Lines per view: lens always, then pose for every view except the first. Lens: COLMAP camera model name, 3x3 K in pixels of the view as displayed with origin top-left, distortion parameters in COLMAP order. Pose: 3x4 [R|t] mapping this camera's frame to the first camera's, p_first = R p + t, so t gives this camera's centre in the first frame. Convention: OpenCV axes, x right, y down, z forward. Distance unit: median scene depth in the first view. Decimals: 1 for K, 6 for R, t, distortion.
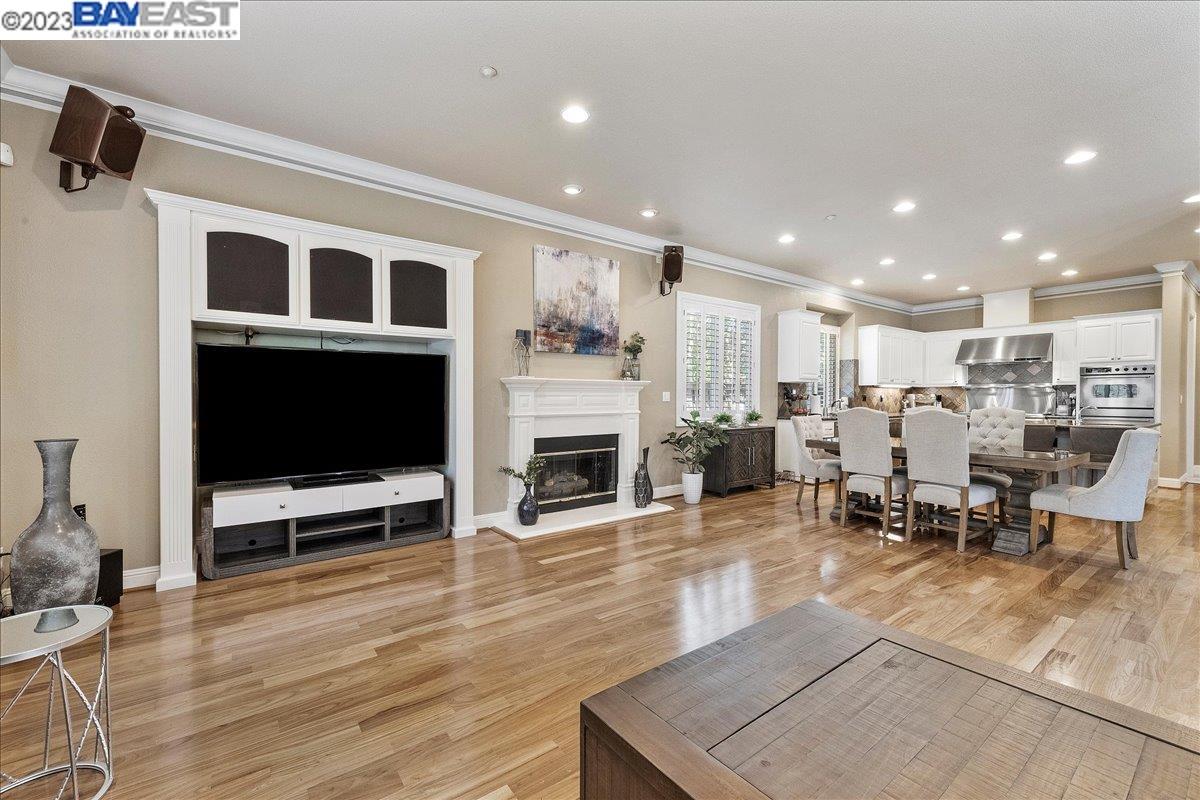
lens RADIAL K [[501.0, 0, 599.2], [0, 501.0, 406.4], [0, 0, 1]] dist [0.009807, -0.000017]
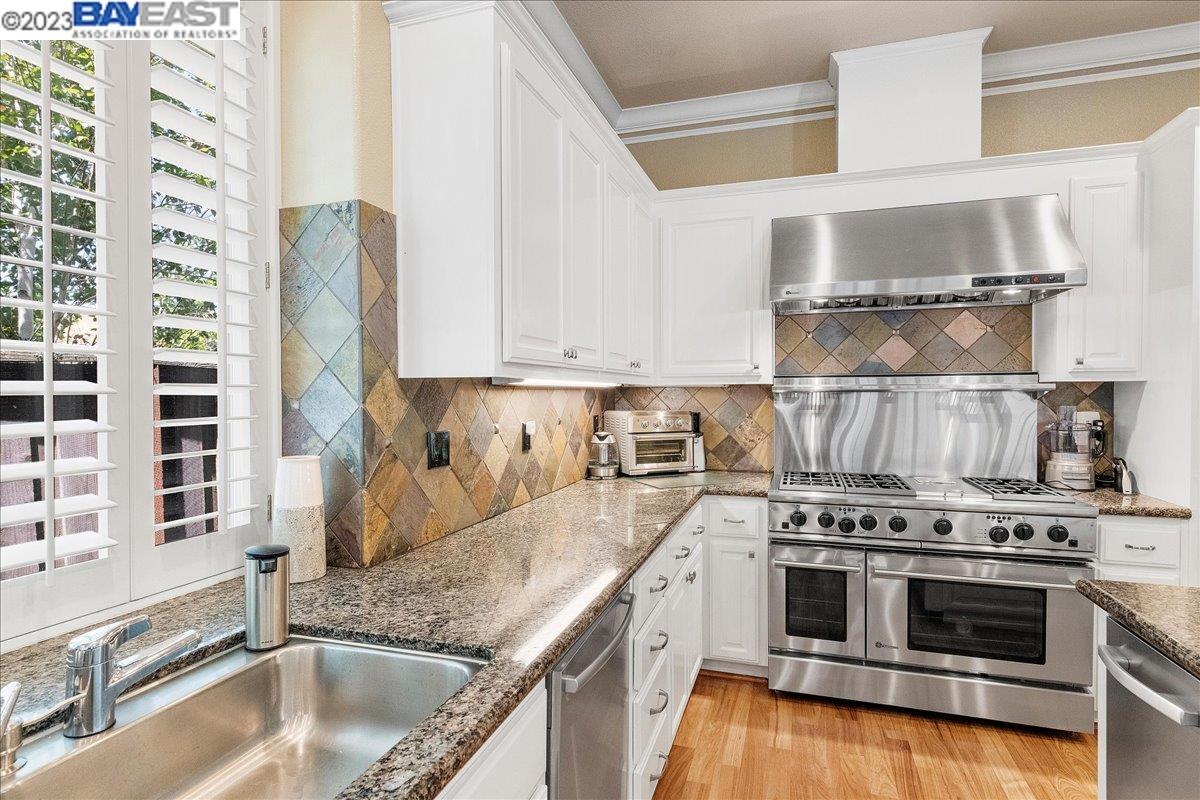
lens RADIAL K [[636.6, 0, 584.5], [0, 636.6, 402.4], [0, 0, 1]] dist [0.006947, 0.000785]
pose [[0.828545, -0.011459, 0.559805, 0.768321], [0.014099, 0.999901, -0.000399, -0.055900], [-0.559744, 0.008223, 0.828625, 1.356584]]
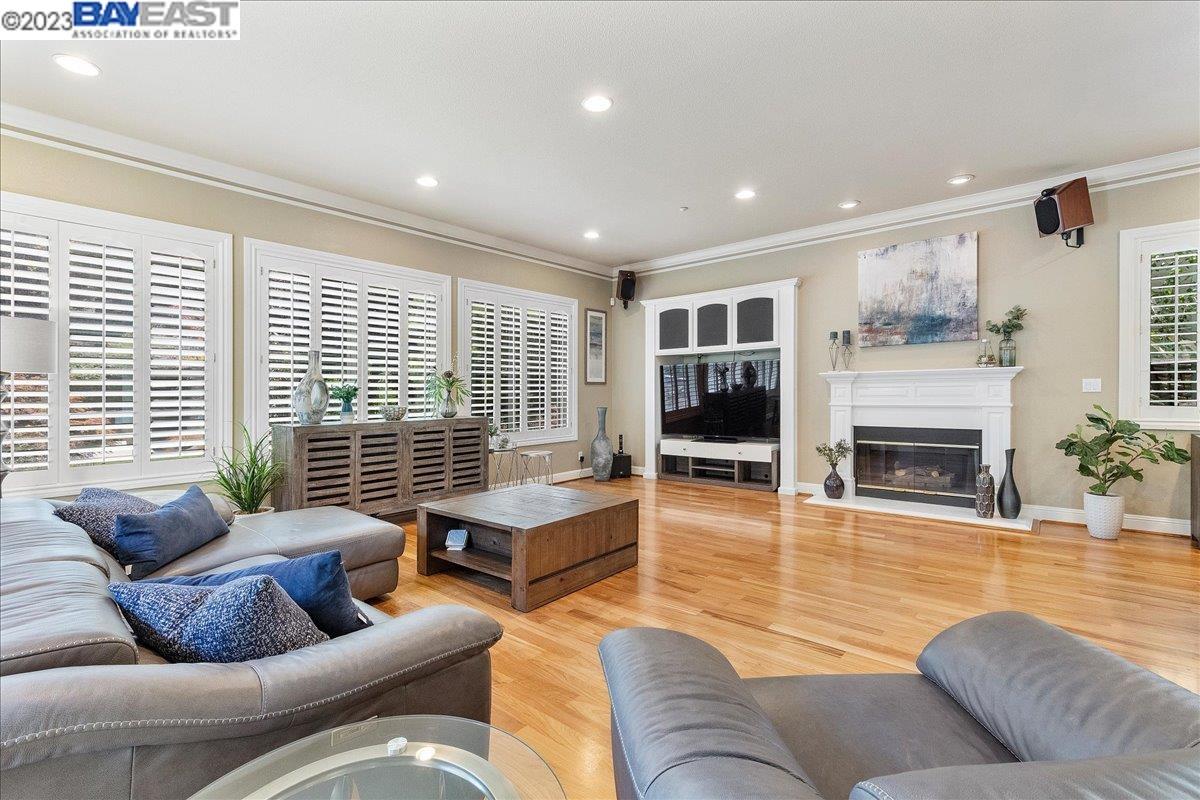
lens RADIAL K [[534.1, 0, 598.9], [0, 534.1, 395.3], [0, 0, 1]] dist [0.001006, -0.000043]
pose [[0.215710, 0.000081, -0.976457, 0.819539], [-0.008025, 0.999966, -0.001690, 0.002144], [0.976424, 0.008200, 0.215703, 0.168056]]
